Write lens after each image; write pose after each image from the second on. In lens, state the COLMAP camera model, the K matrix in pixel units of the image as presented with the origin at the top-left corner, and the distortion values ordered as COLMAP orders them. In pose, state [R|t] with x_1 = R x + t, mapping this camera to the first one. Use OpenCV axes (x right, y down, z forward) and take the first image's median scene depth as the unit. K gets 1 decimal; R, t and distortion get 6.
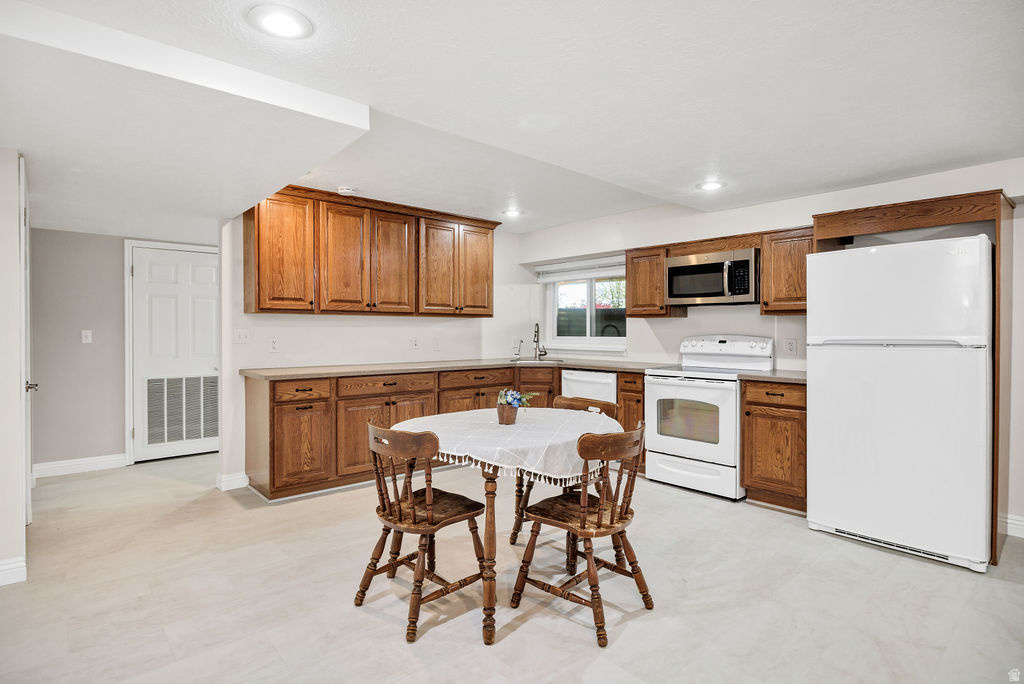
lens RADIAL K [[533.5, 0, 512.0], [0, 533.5, 342.0], [0, 0, 1]] dist [-0.000164, -0.000006]
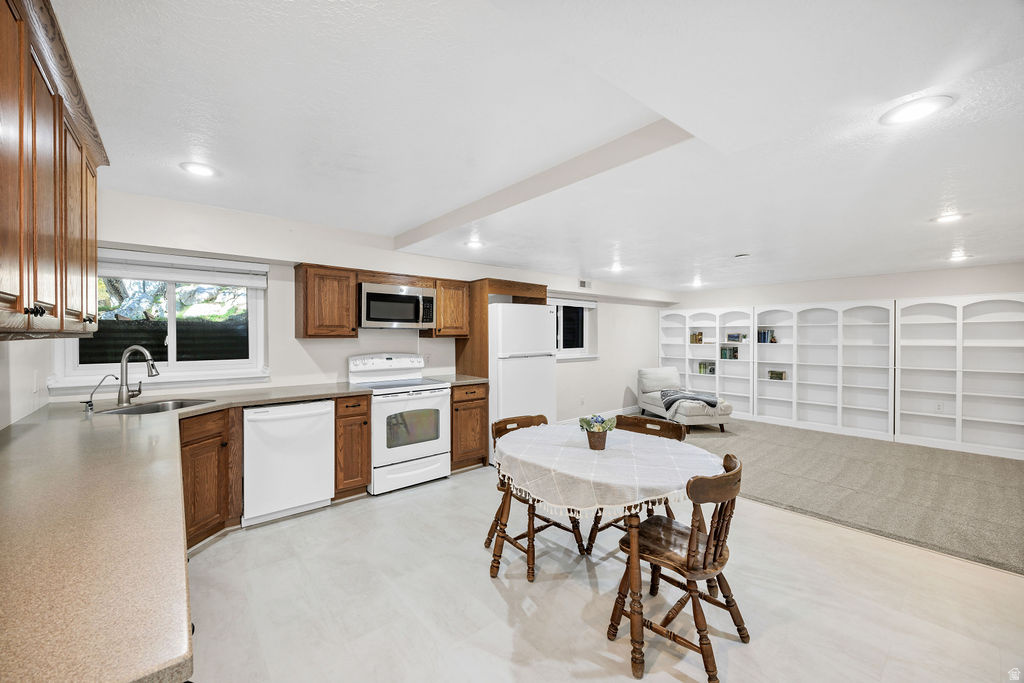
lens RADIAL K [[385.1, 0, 512.0], [0, 385.1, 341.5], [0, 0, 1]] dist [-0.000473, -0.000036]
pose [[-0.017172, -0.003892, 0.999845, -0.500769], [0.017316, 0.999841, 0.004189, -0.040774], [-0.999703, 0.017385, -0.017102, 0.762928]]
